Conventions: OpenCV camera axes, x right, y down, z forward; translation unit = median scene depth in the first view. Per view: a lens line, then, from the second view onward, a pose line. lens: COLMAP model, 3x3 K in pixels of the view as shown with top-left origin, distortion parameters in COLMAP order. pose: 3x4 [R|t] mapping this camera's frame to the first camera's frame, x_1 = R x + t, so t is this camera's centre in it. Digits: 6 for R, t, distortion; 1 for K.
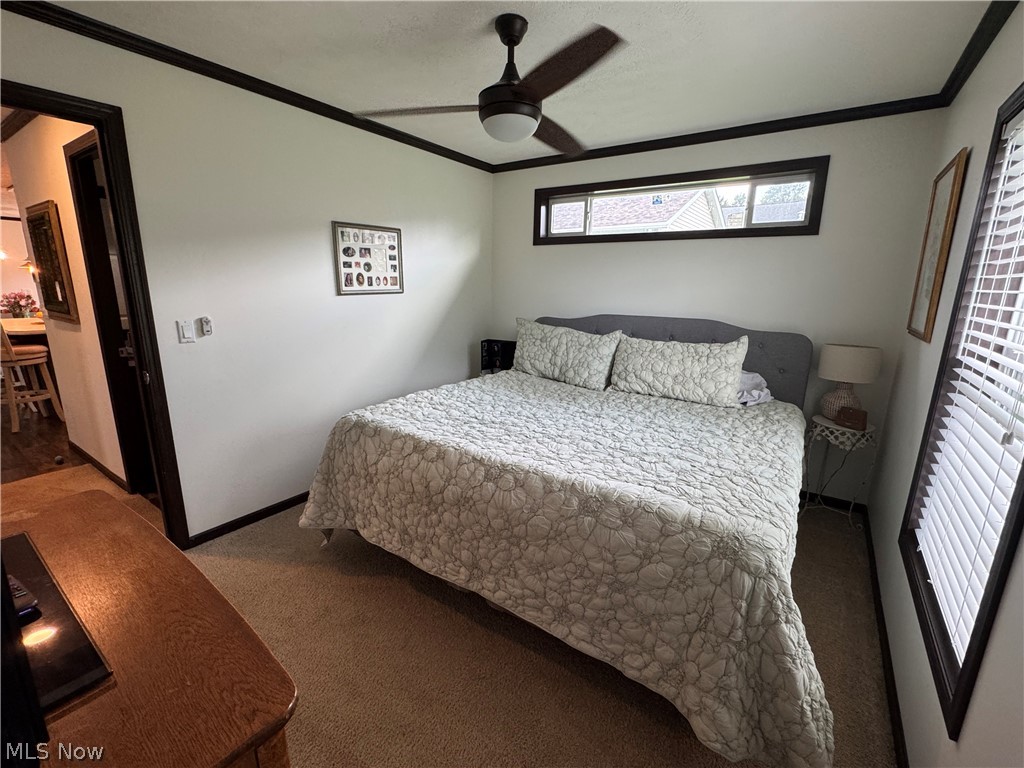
lens RADIAL K [[452.0, 0, 511.9], [0, 452.0, 385.0], [0, 0, 1]] dist [-0.000814, -0.001238]
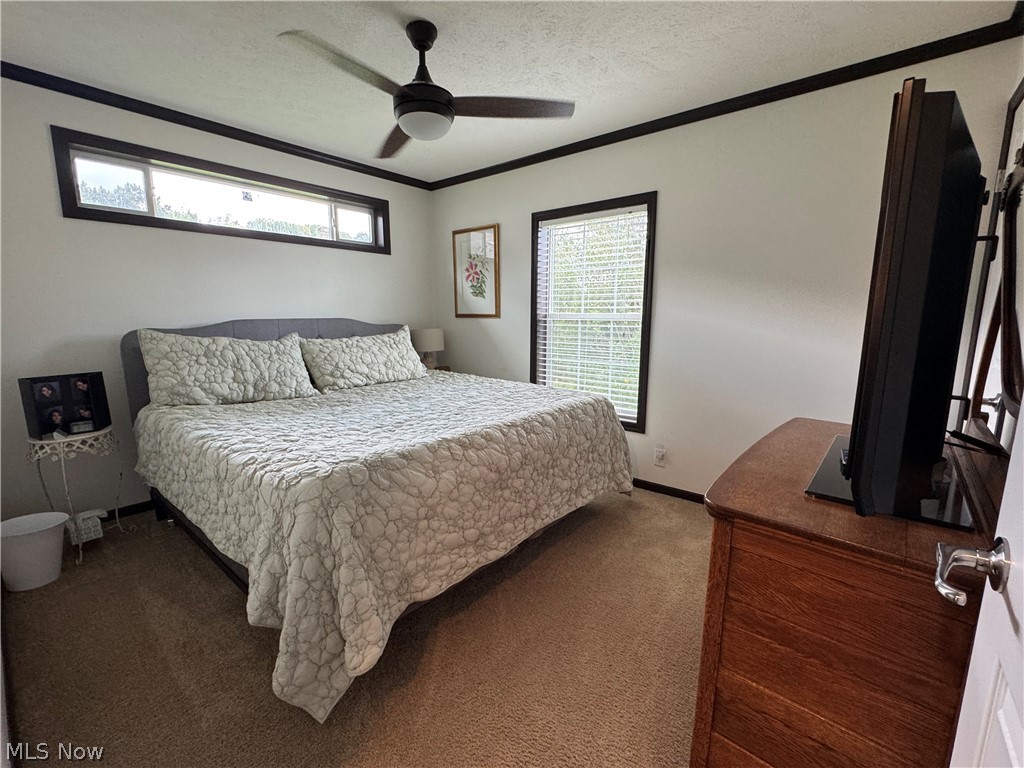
lens RADIAL K [[452.0, 0, 515.0], [0, 452.0, 386.0], [0, 0, 1]] dist [-0.000814, -0.001238]
pose [[0.079818, -0.174549, 0.981408, -0.698034], [0.218721, 0.963623, 0.153597, -0.061651], [-0.972517, 0.202395, 0.115092, 0.493746]]
